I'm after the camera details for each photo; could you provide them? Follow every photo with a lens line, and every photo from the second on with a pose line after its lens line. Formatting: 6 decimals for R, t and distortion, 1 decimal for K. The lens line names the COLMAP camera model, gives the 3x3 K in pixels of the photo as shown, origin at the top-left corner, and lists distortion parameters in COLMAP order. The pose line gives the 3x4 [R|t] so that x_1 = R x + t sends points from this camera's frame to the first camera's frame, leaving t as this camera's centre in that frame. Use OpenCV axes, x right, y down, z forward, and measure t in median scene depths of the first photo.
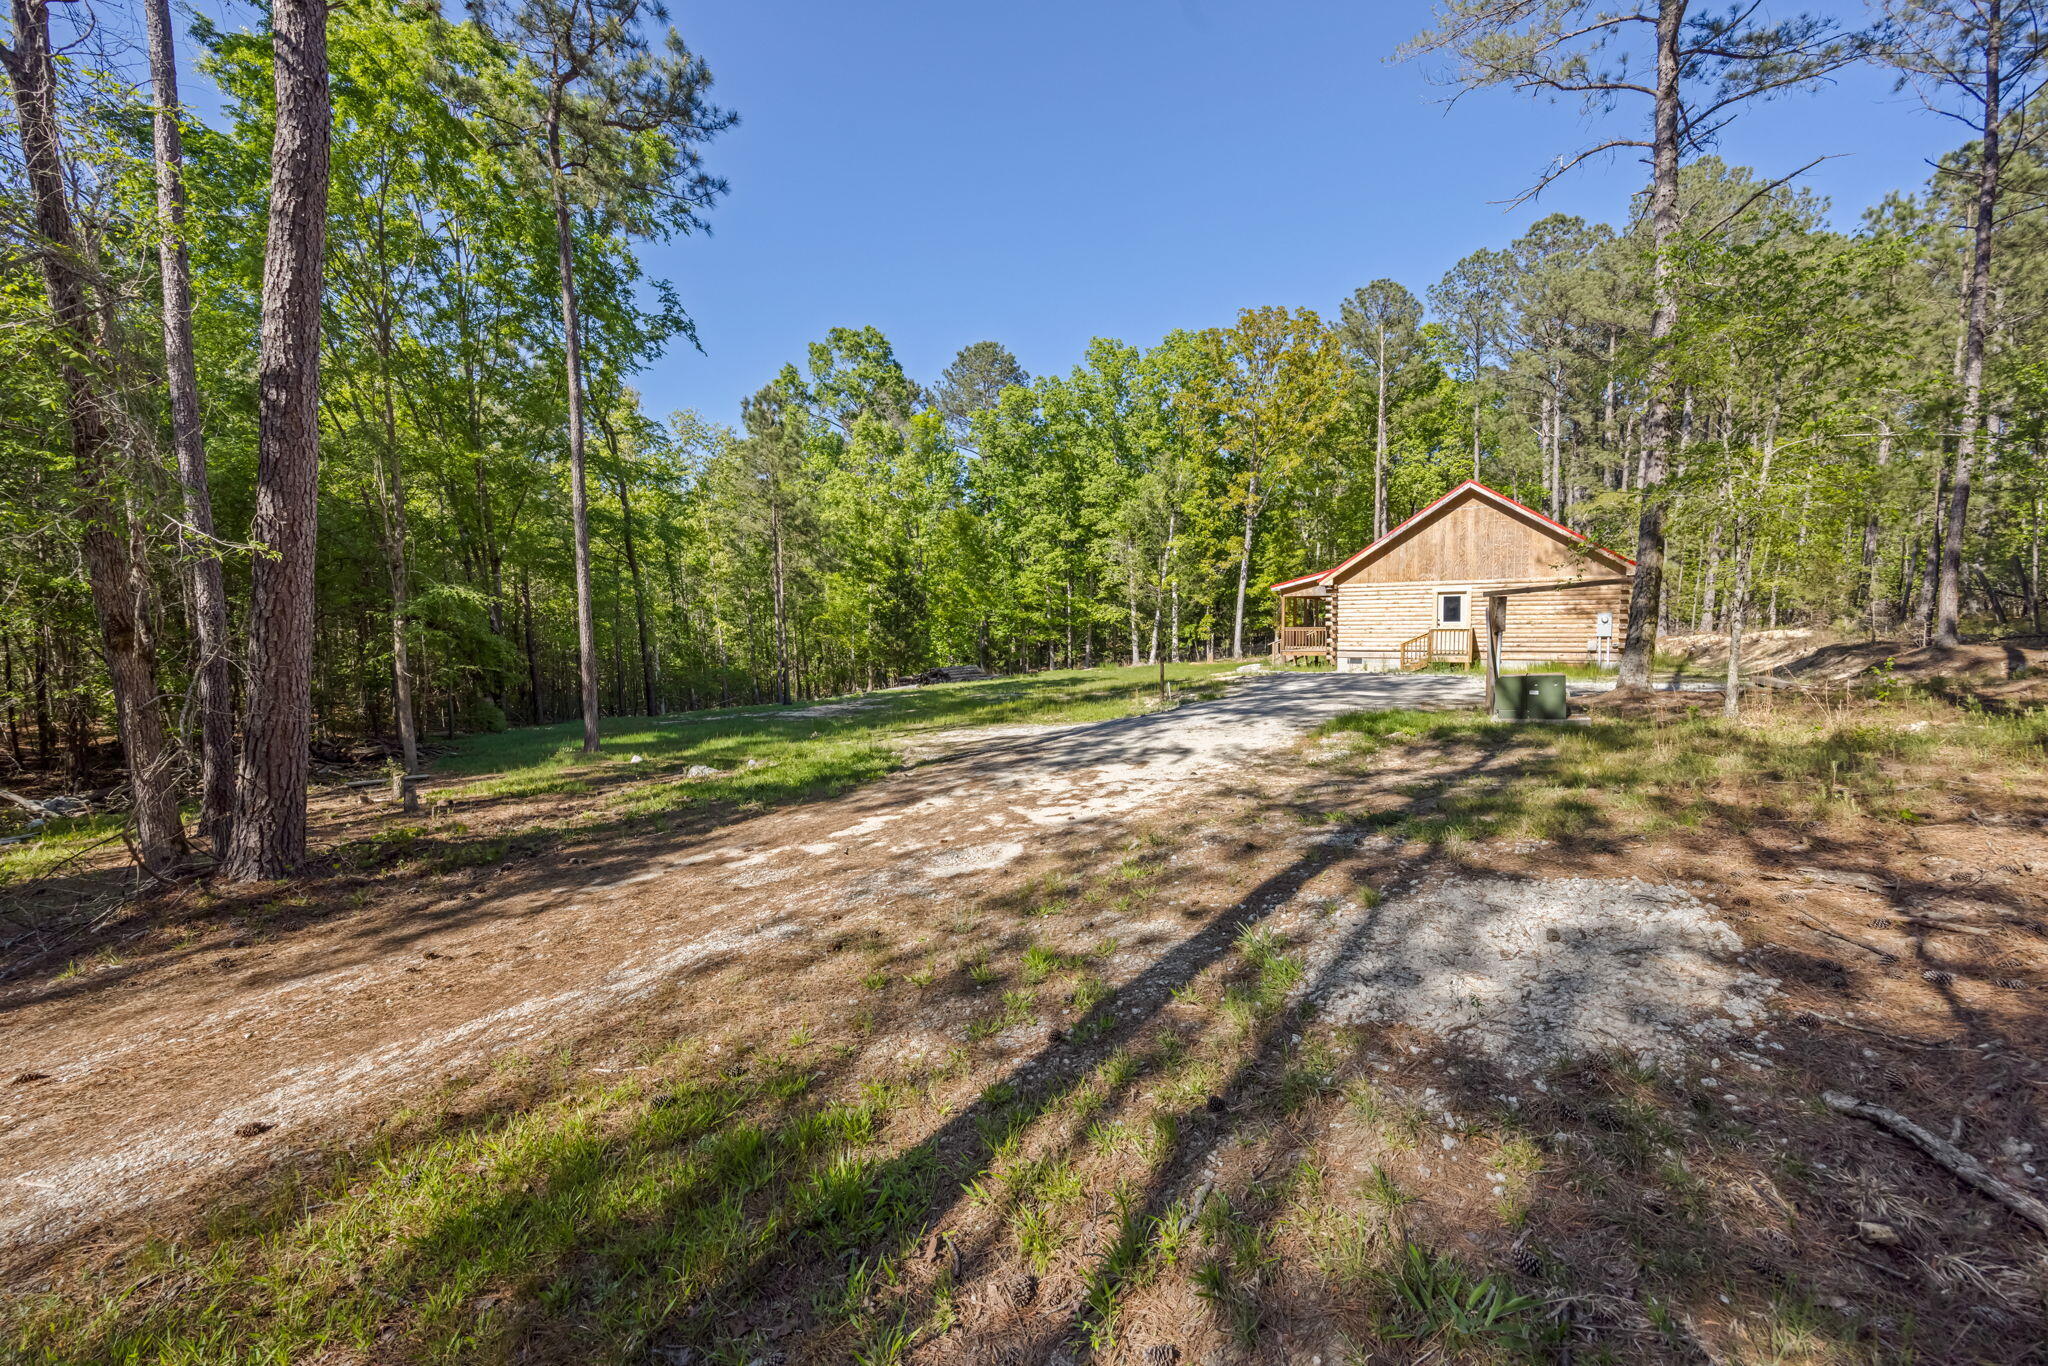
lens RADIAL K [[786.9, 0, 1008.3], [0, 786.9, 686.7], [0, 0, 1]] dist [-0.004289, -0.000257]
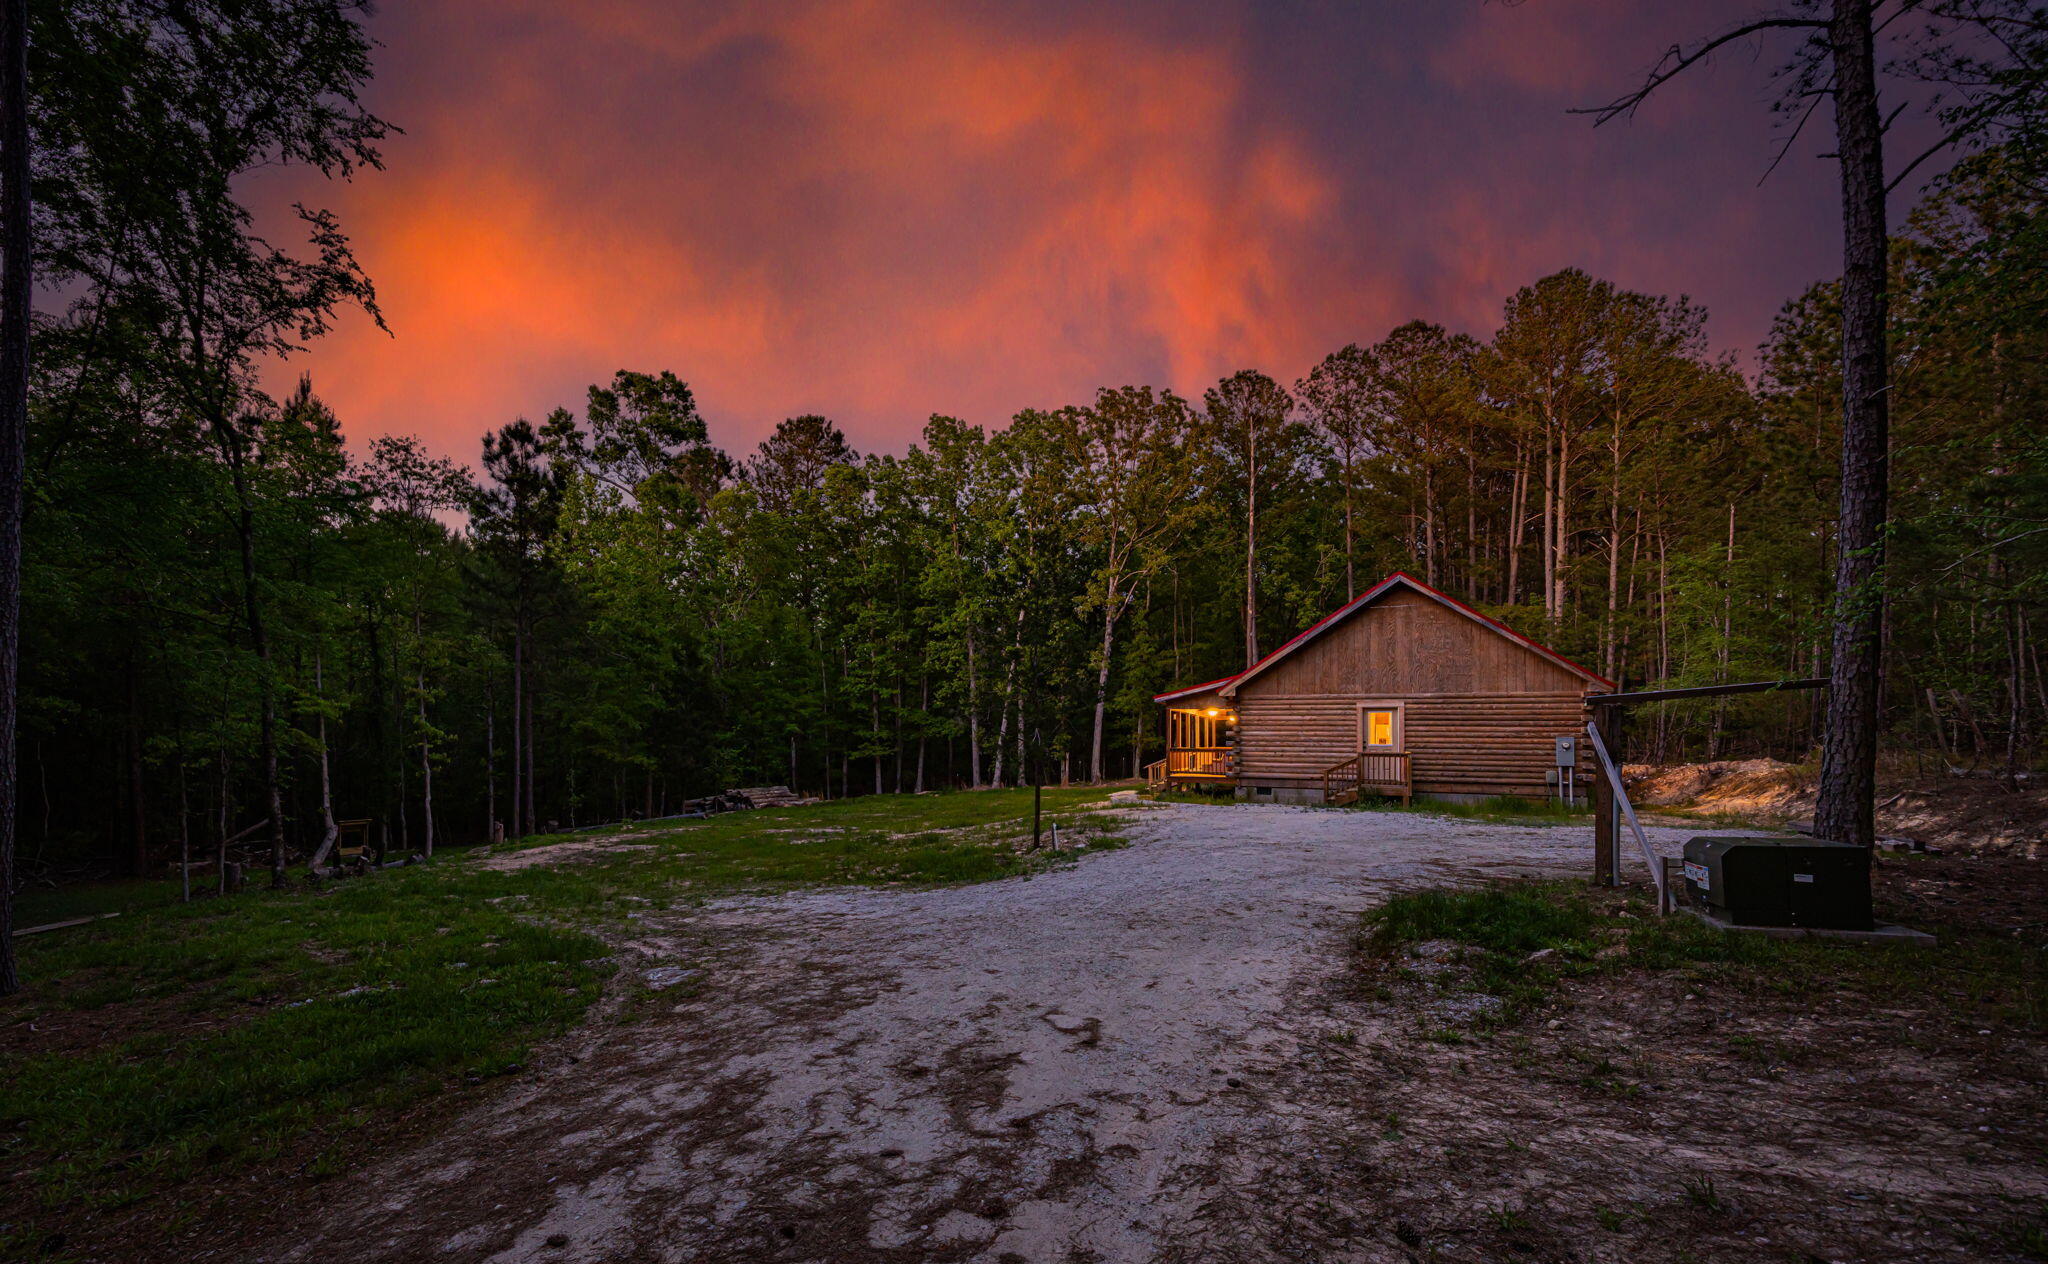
lens RADIAL K [[848.5, 0, 932.6], [0, 848.5, 727.1], [0, 0, 1]] dist [-0.012810, -0.000255]
pose [[0.992399, 0.022196, 0.121043, 0.001013], [-0.010803, 0.995515, -0.093986, -0.007880], [-0.122586, 0.091964, 0.988188, 0.113914]]
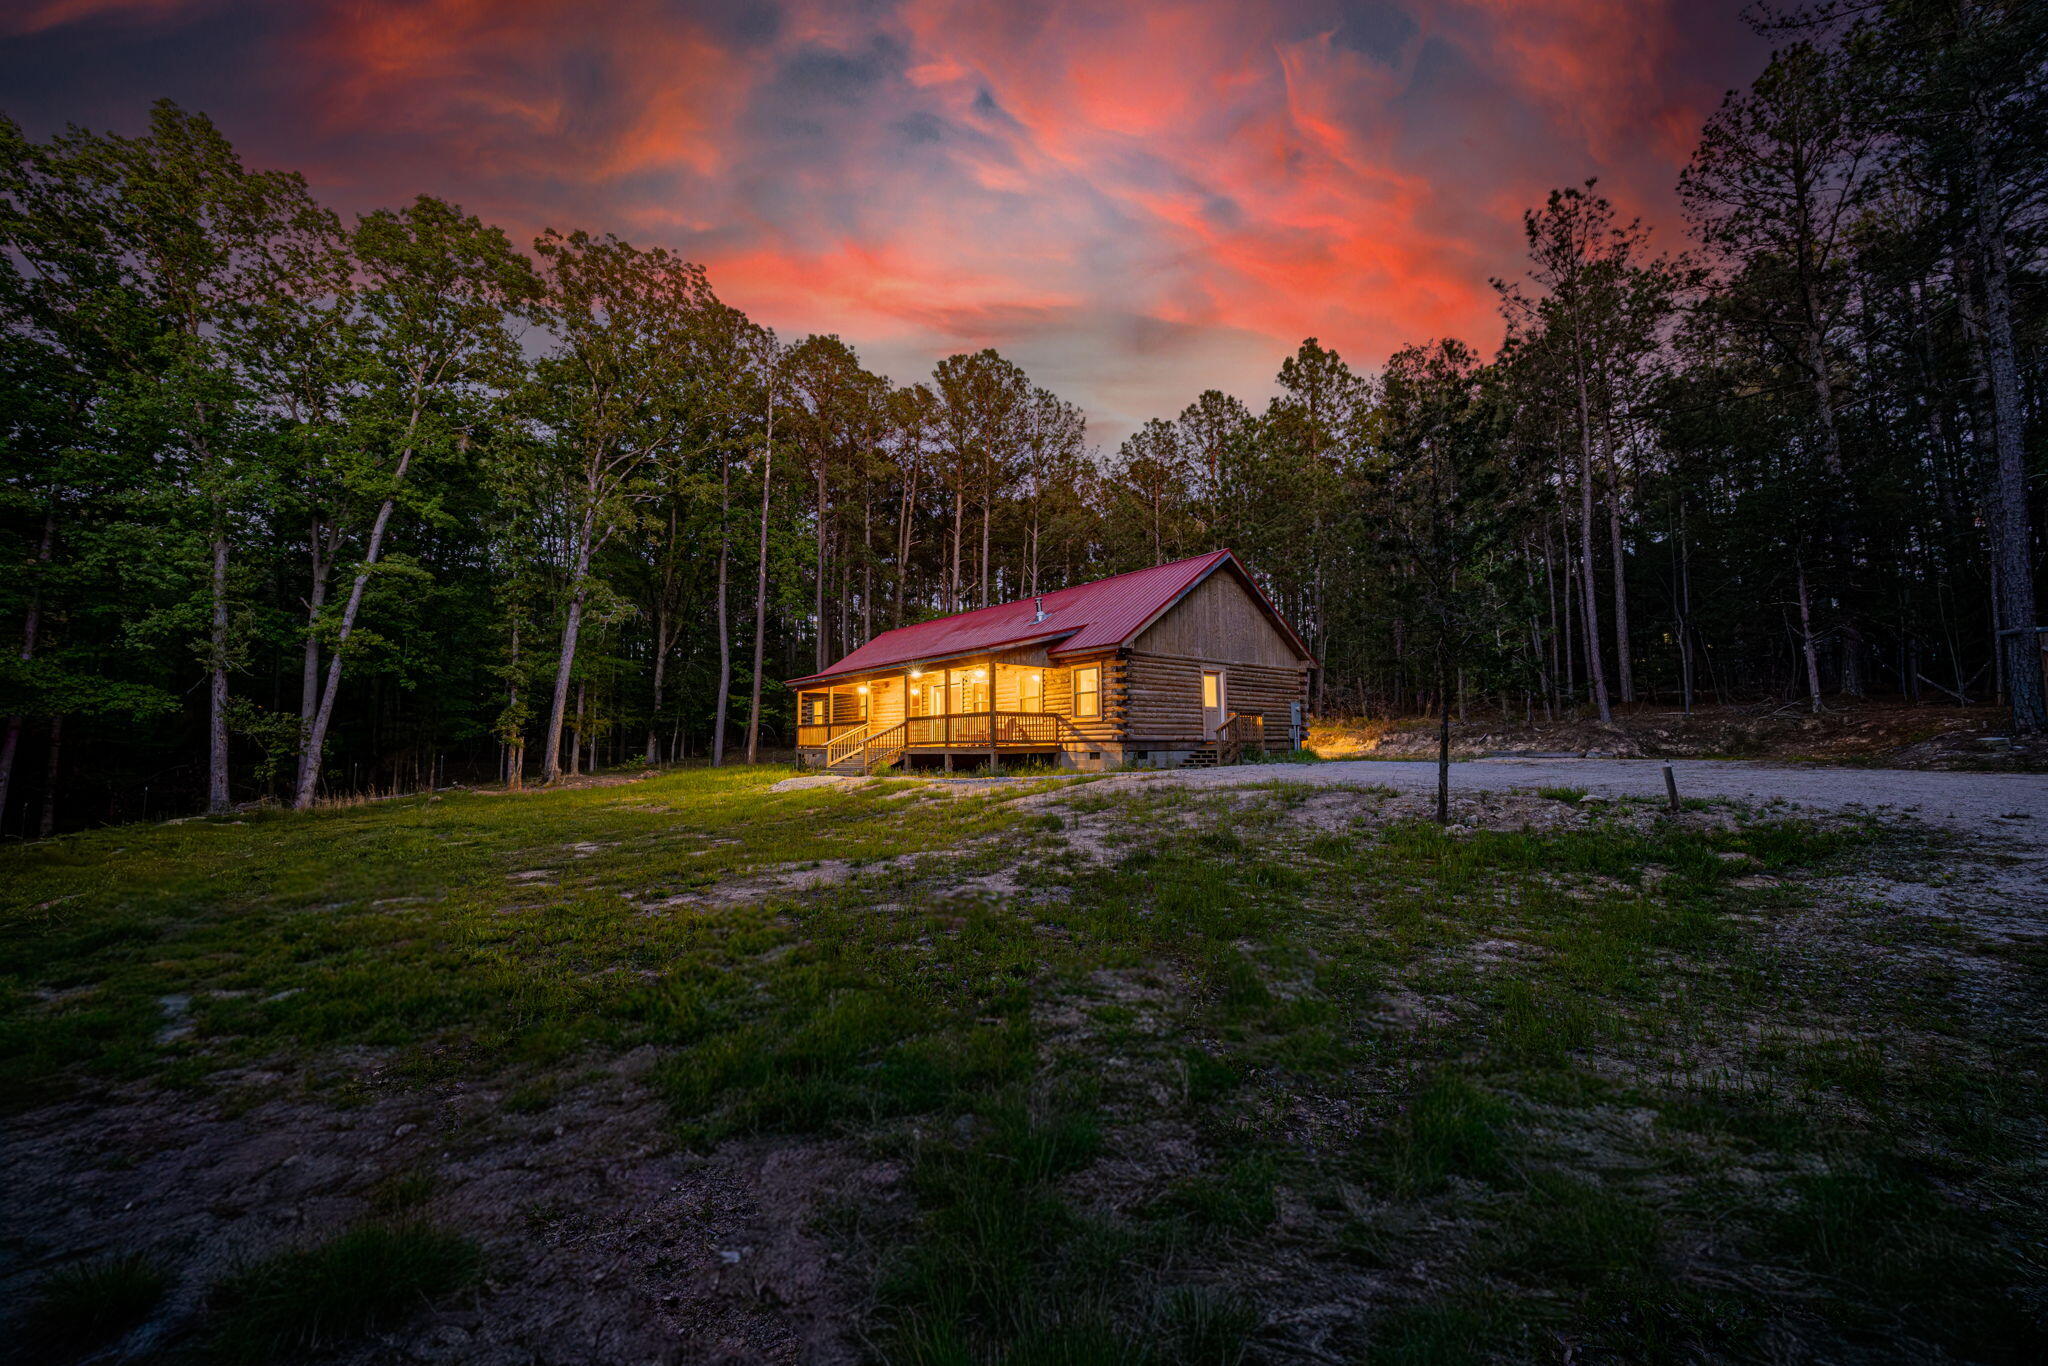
lens RADIAL K [[791.9, 0, 1012.1], [0, 791.9, 684.5], [0, 0, 1]] dist [-0.001836, -0.000442]
pose [[0.302810, 0.090751, 0.948721, -0.189609], [0.080183, 0.989501, -0.120245, -0.011070], [-0.949672, 0.112482, 0.292354, 0.555511]]
